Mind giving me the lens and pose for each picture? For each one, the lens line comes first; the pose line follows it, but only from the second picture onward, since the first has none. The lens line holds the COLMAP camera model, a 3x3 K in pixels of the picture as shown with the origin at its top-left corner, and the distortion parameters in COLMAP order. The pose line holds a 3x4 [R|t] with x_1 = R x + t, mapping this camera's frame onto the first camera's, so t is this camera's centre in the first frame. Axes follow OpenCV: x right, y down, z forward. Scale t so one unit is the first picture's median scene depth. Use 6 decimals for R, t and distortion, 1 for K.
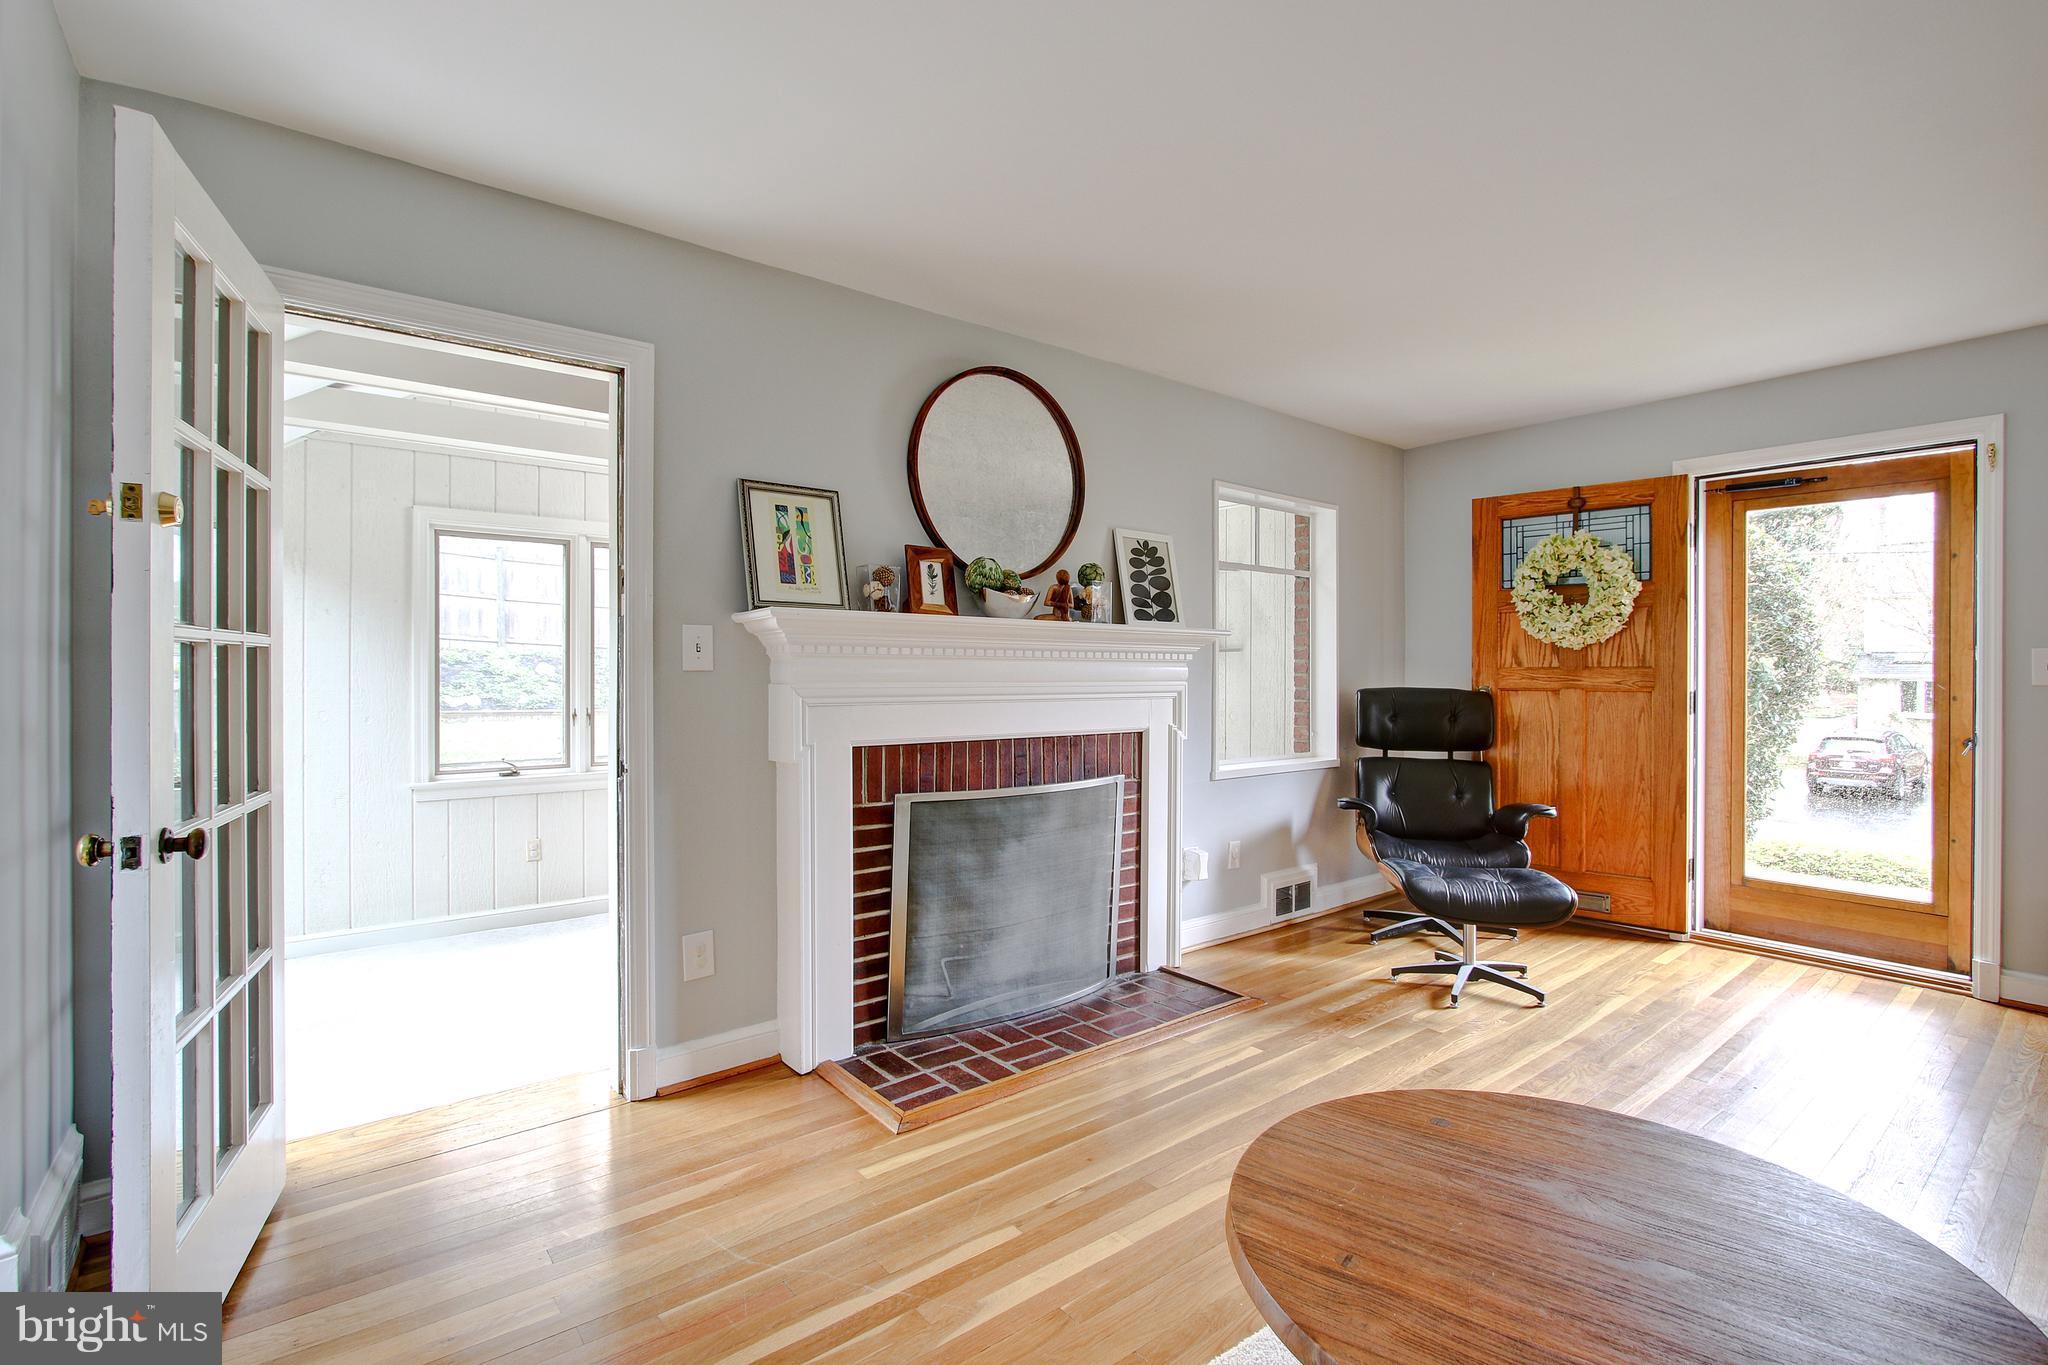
lens RADIAL K [[965.9, 0, 1021.4], [0, 965.9, 678.7], [0, 0, 1]] dist [-0.020960, 0.000898]
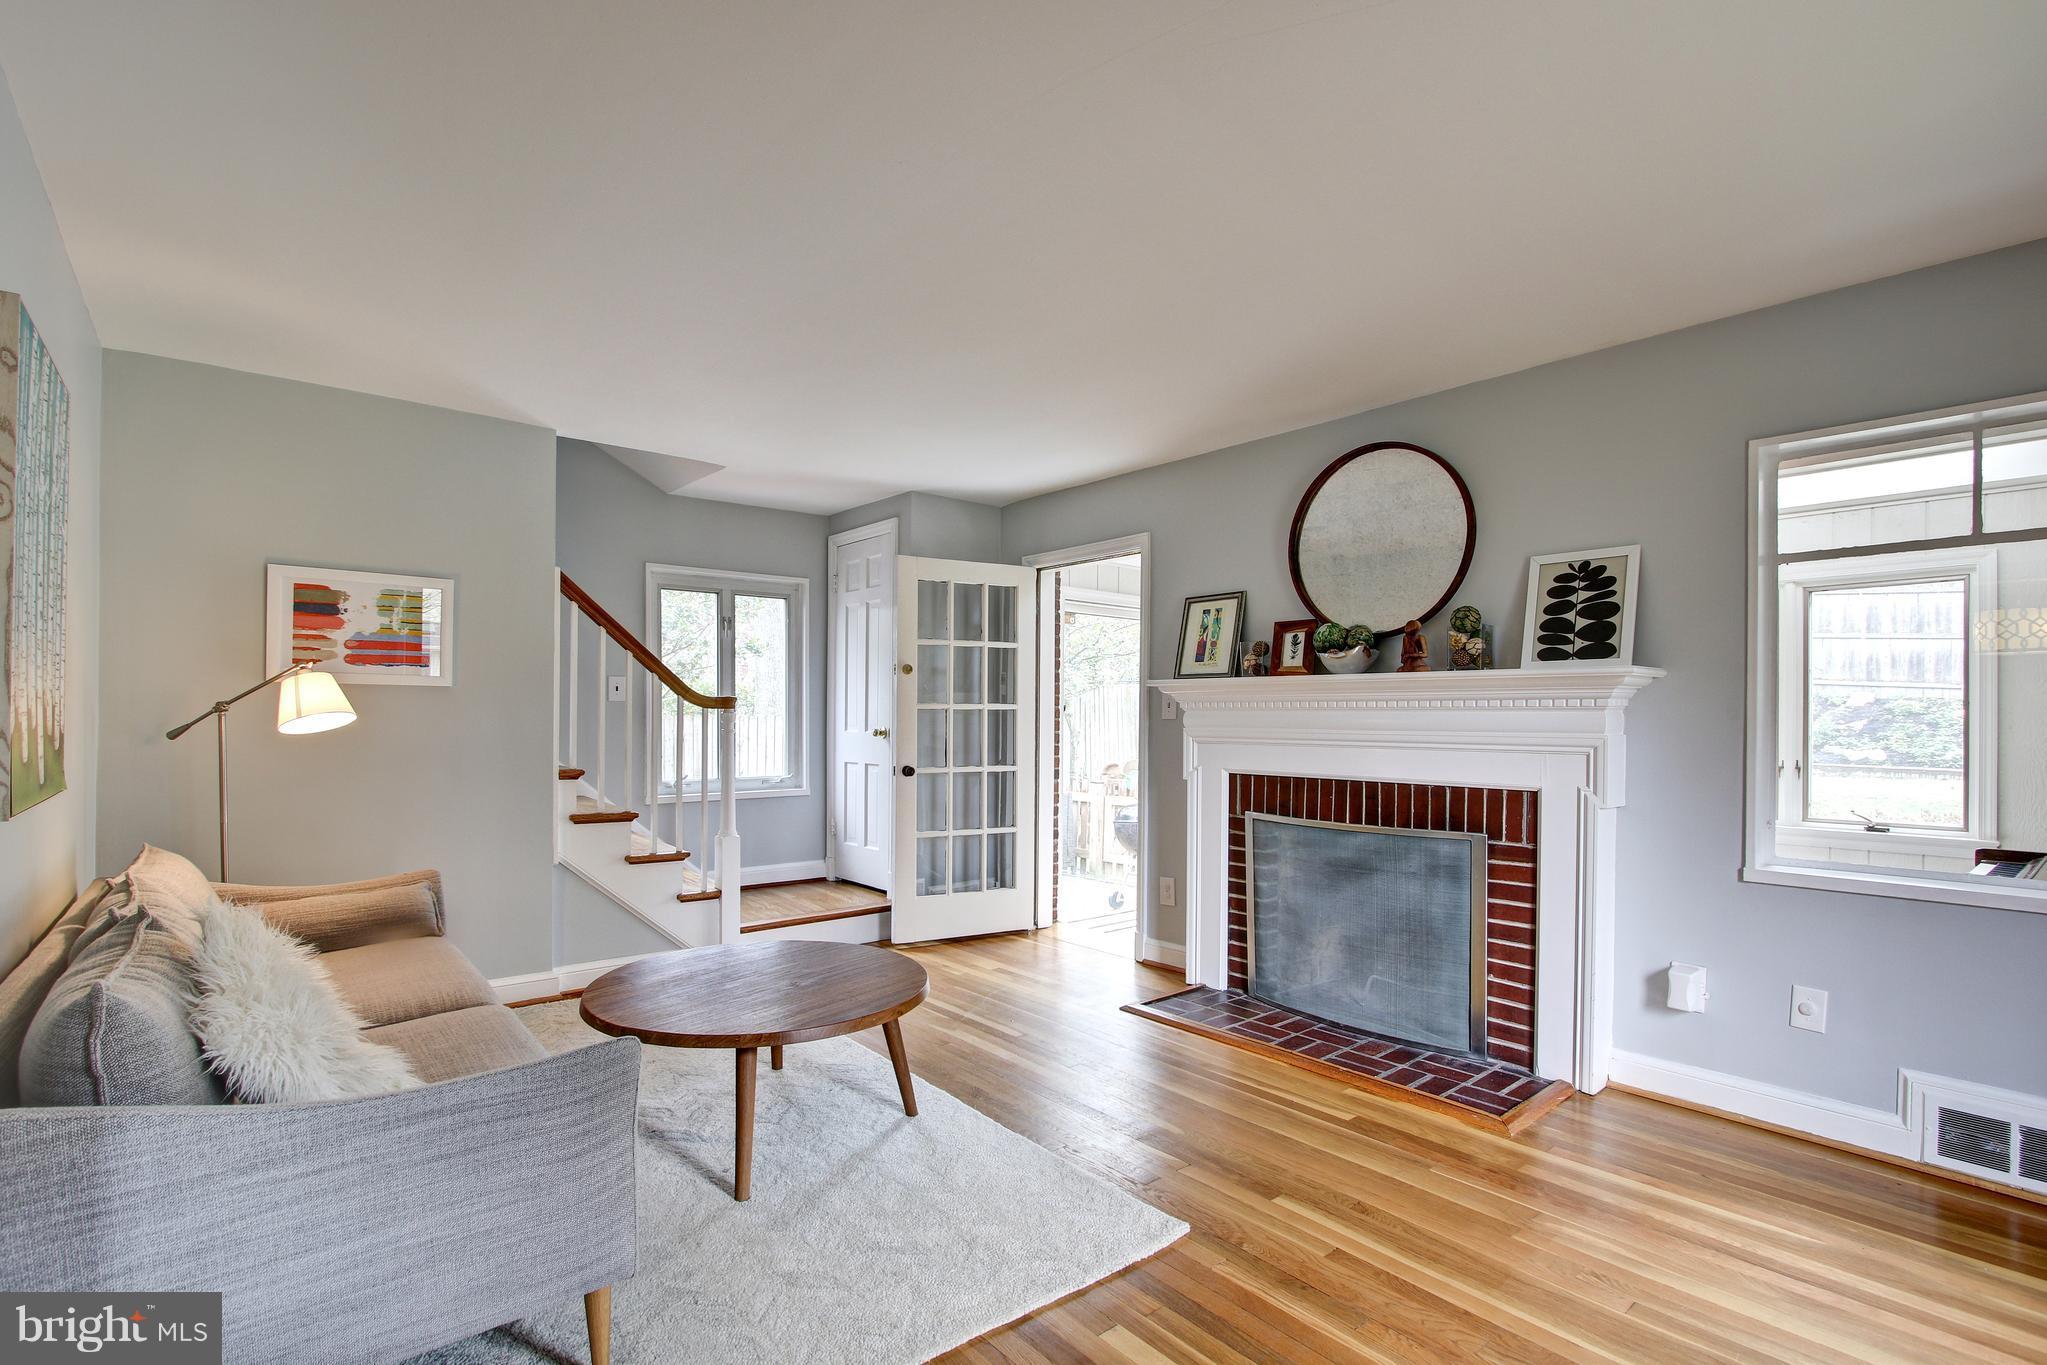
lens RADIAL K [[965.4, 0, 1024.1], [0, 965.4, 703.2], [0, 0, 1]] dist [-0.020960, 0.000898]
pose [[0.015765, -0.011321, -0.999812, 1.138947], [-0.005415, 0.999920, -0.011408, -0.013097], [0.999861, 0.005593, 0.015702, 0.625733]]
